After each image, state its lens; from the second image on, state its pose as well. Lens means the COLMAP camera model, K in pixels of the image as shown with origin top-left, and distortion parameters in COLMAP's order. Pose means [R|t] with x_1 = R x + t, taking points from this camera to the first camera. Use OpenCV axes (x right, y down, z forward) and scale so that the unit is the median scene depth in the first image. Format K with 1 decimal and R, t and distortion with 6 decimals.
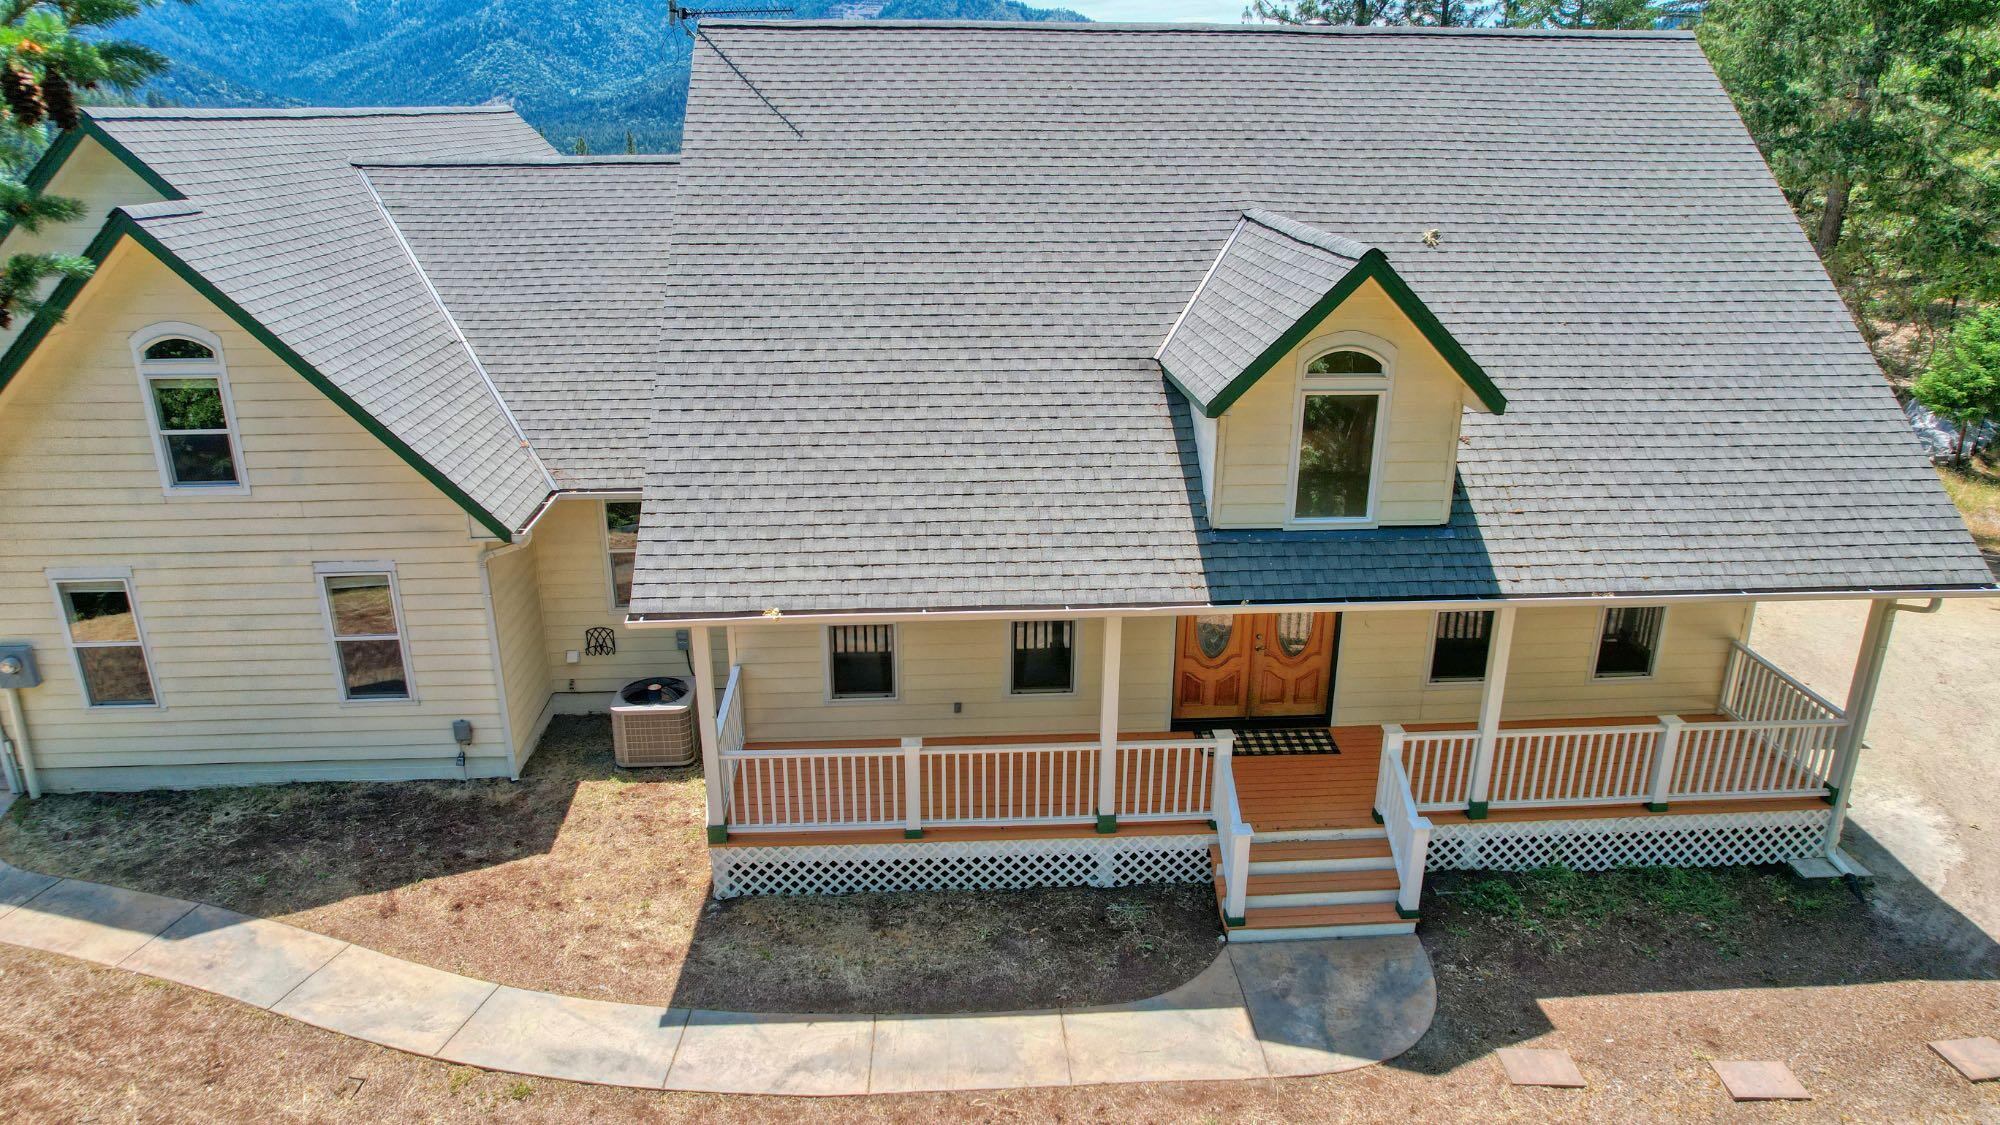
lens RADIAL K [[1280.0, 0, 990.6], [0, 1280.0, 562.3], [0, 0, 1]] dist [-0.078265, 0.073119]
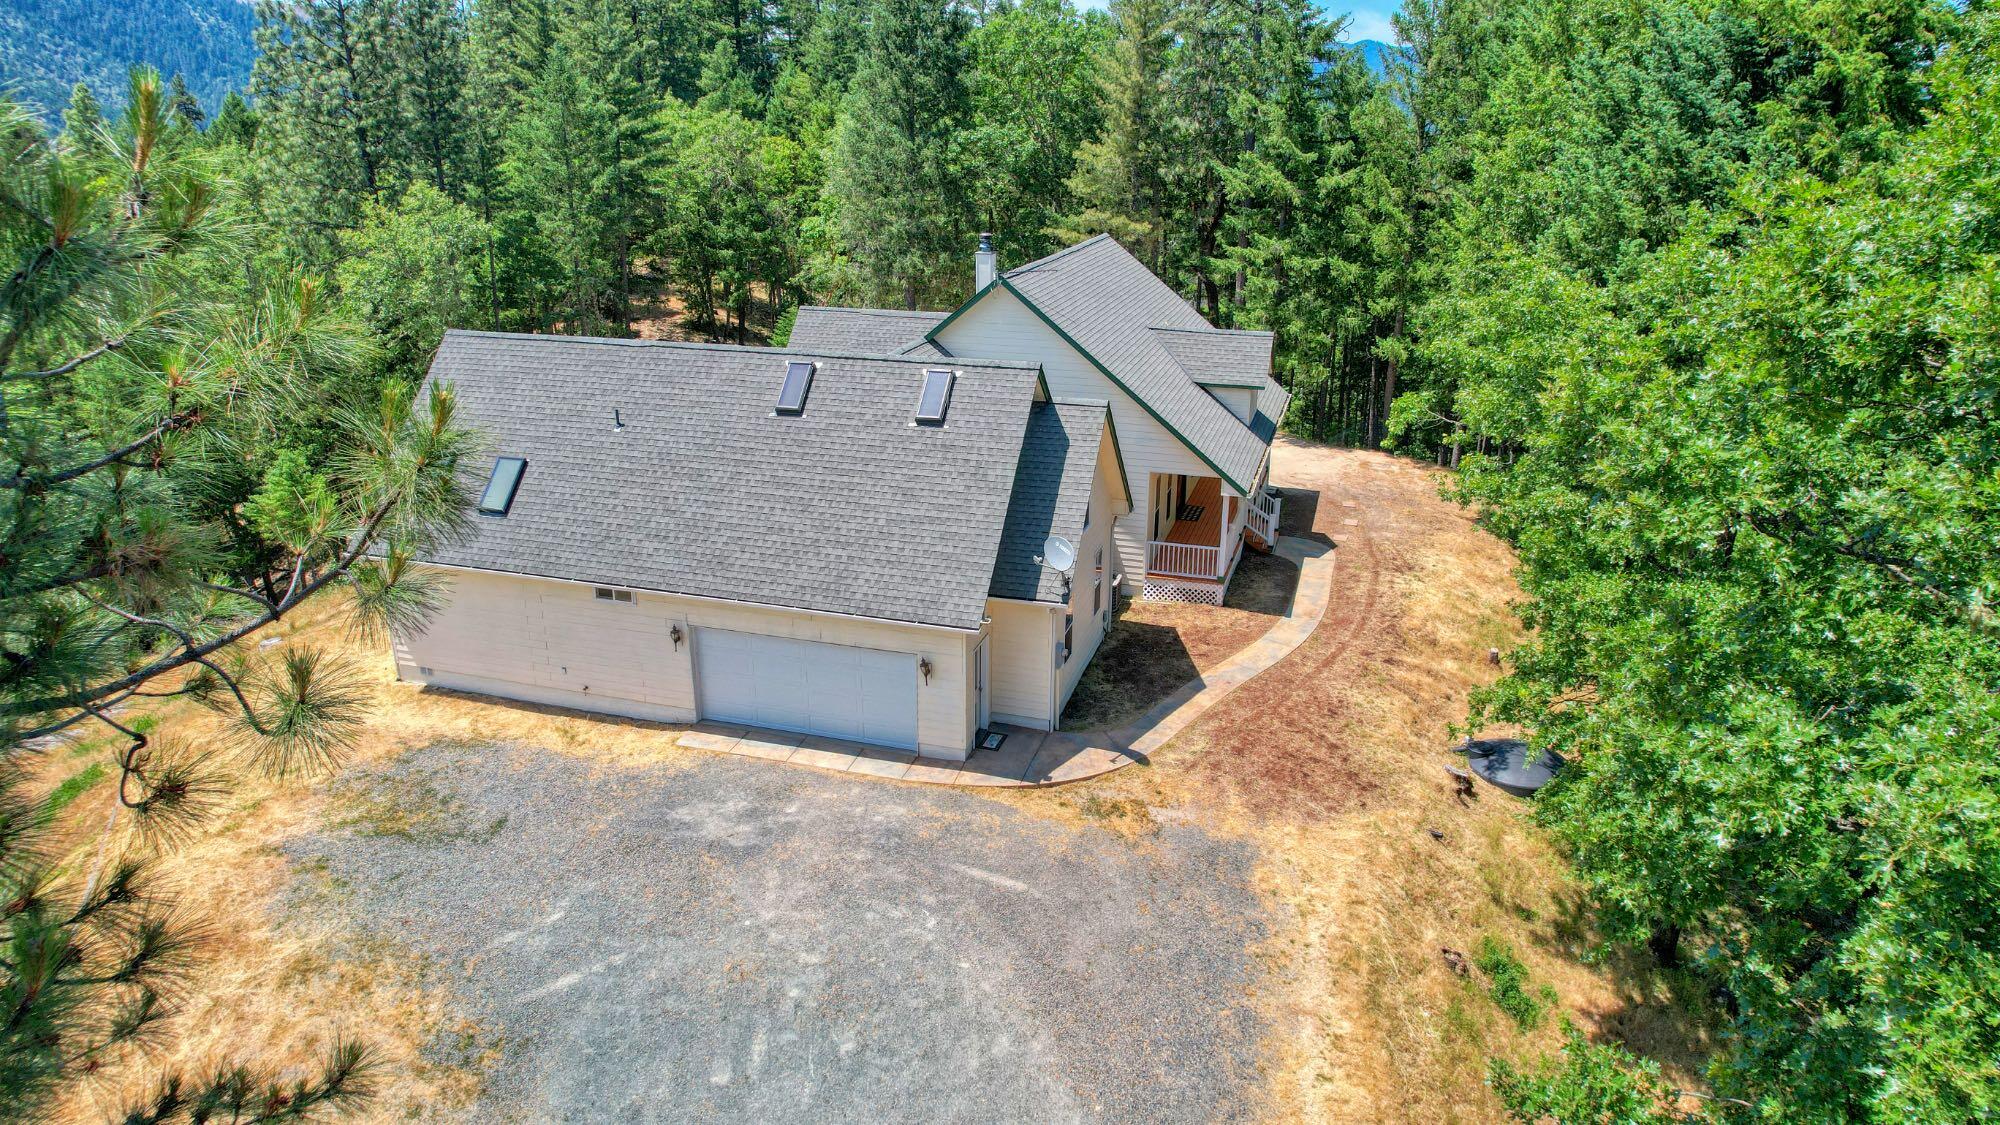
lens RADIAL K [[1280.0, 0, 990.6], [0, 1280.0, 562.3], [0, 0, 1]] dist [-0.078265, 0.073119]
pose [[0.353557, -0.312723, 0.881591, -2.750244], [0.317608, 0.926605, 0.201316, -0.518659], [-0.879842, 0.208824, 0.426931, 0.271007]]
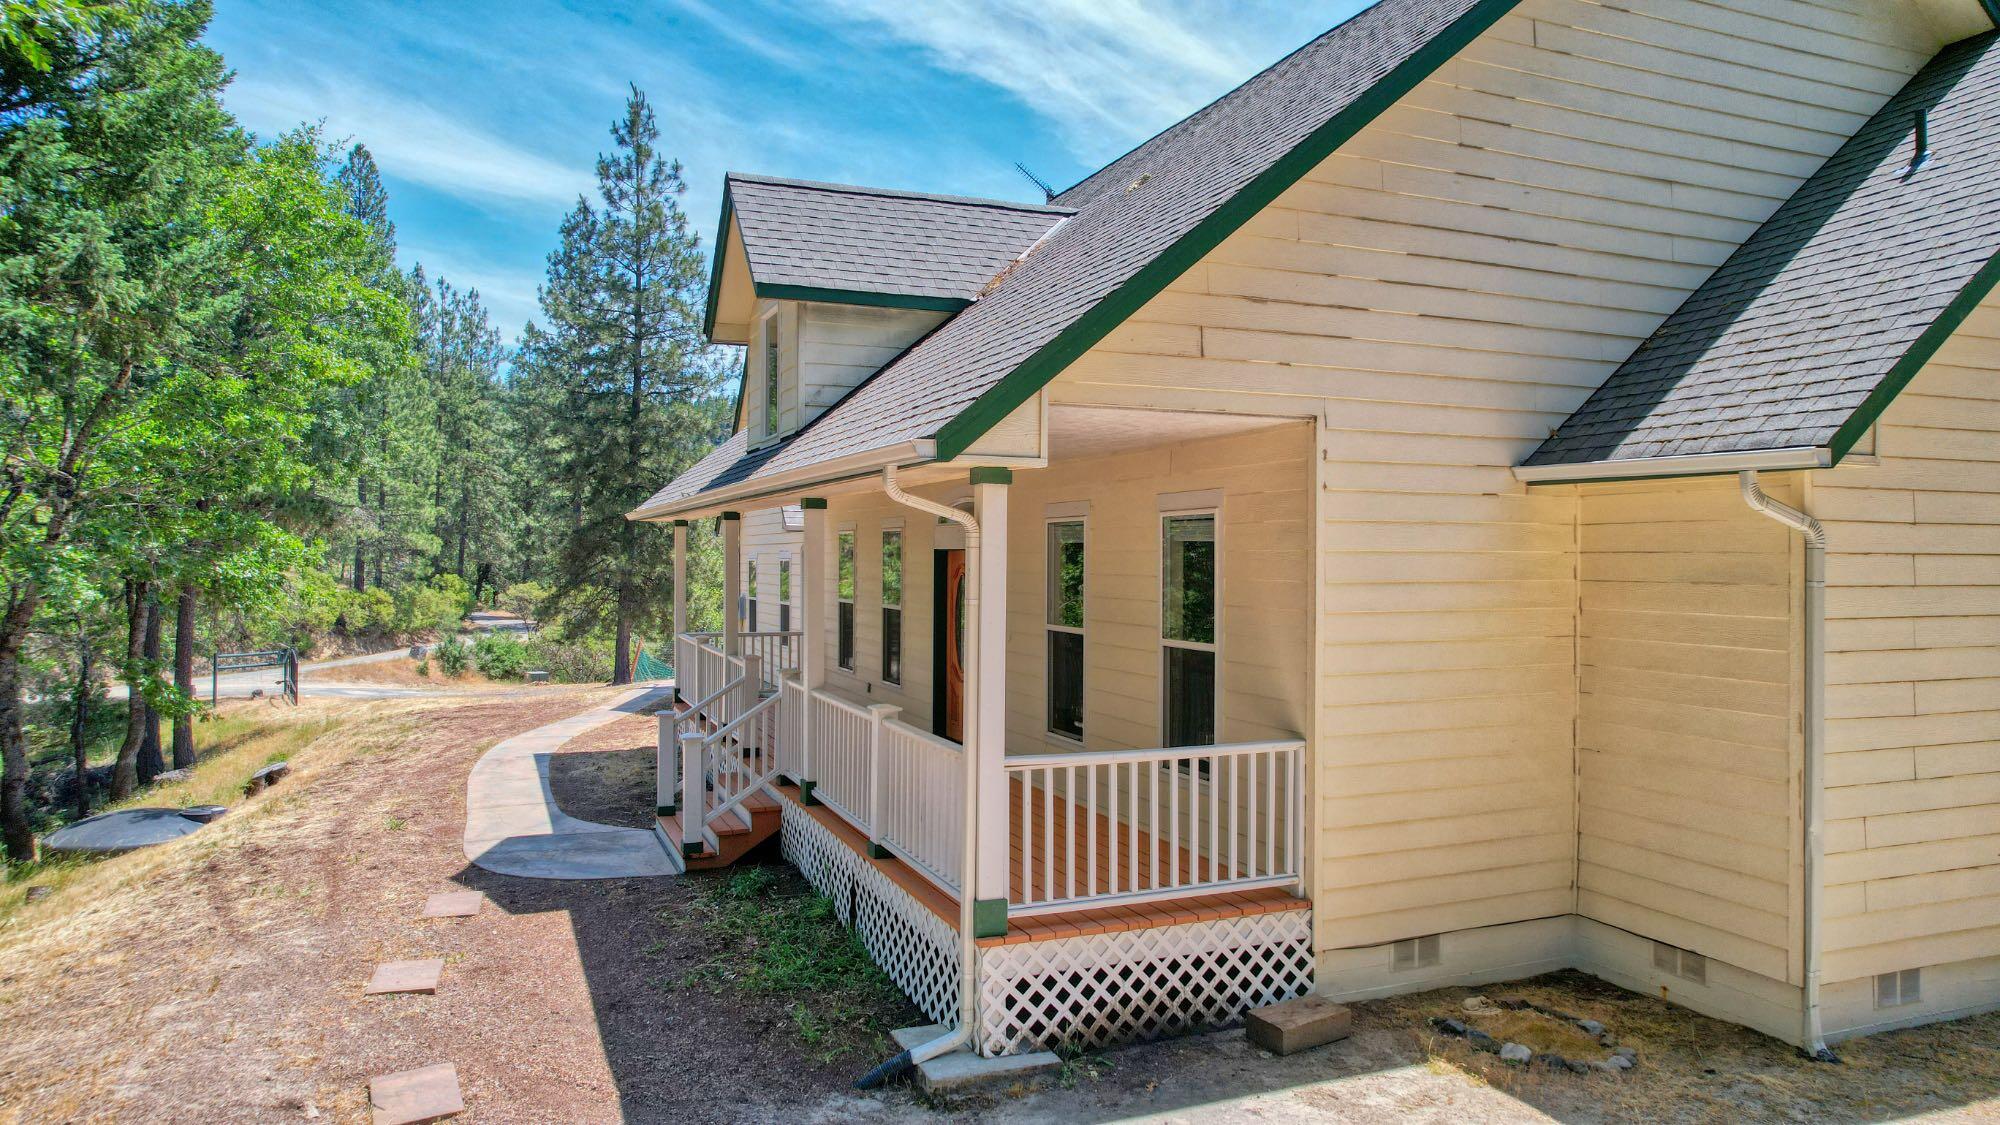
lens RADIAL K [[1280.0, 0, 990.6], [0, 1280.0, 562.3], [0, 0, 1]] dist [-0.078265, 0.073119]
pose [[0.308787, 0.004216, -0.951122, 1.239431], [-0.325219, 0.940185, -0.101417, 0.104699], [0.893802, 0.340639, 0.291688, 0.842960]]
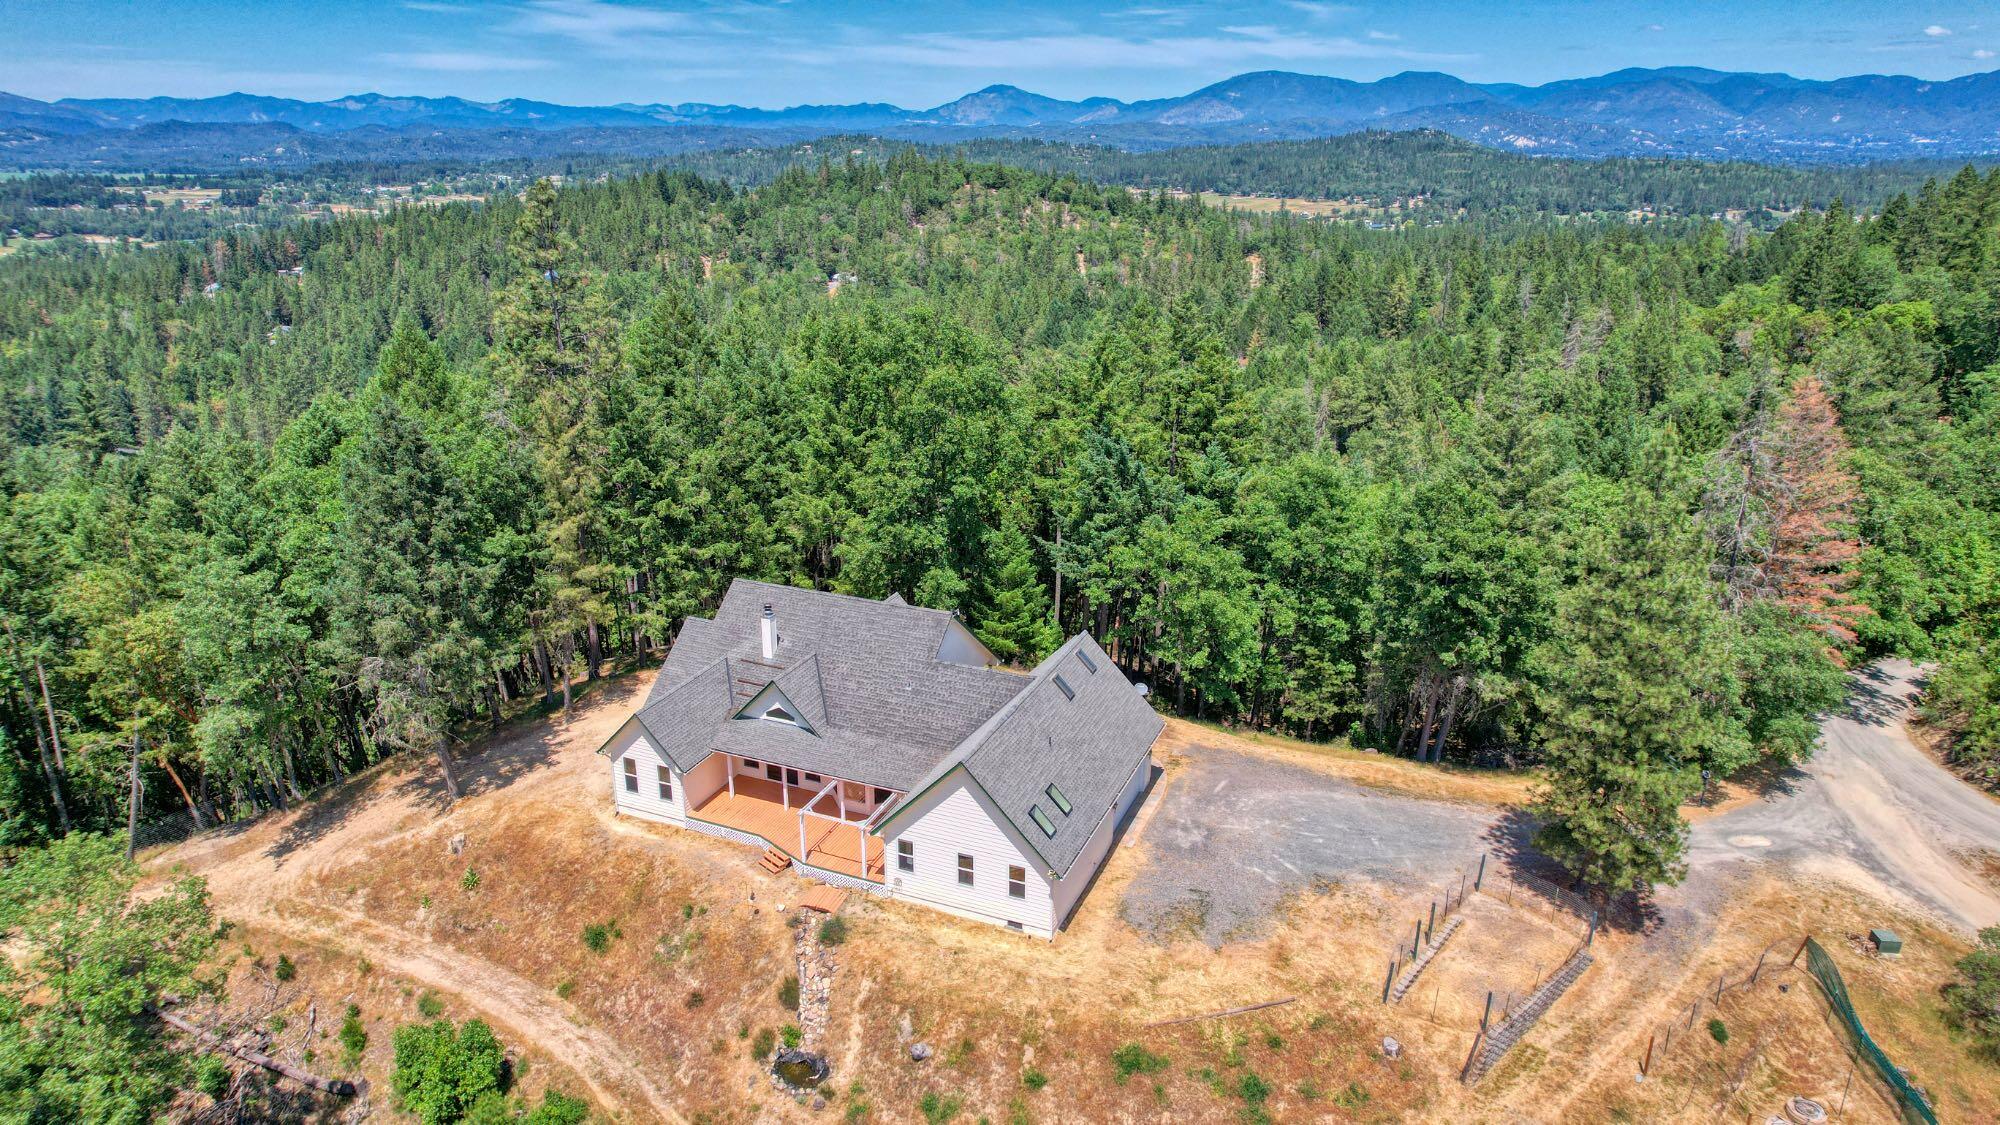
lens RADIAL K [[1277.1, 0, 990.8], [0, 1277.1, 564.9], [0, 0, 1]] dist [-0.074936, 0.068641]
pose [[-0.893532, -0.151156, 0.422791, -2.509117], [0.152809, 0.783044, 0.602902, -3.661814], [-0.422197, 0.603319, -0.676577, 4.435582]]
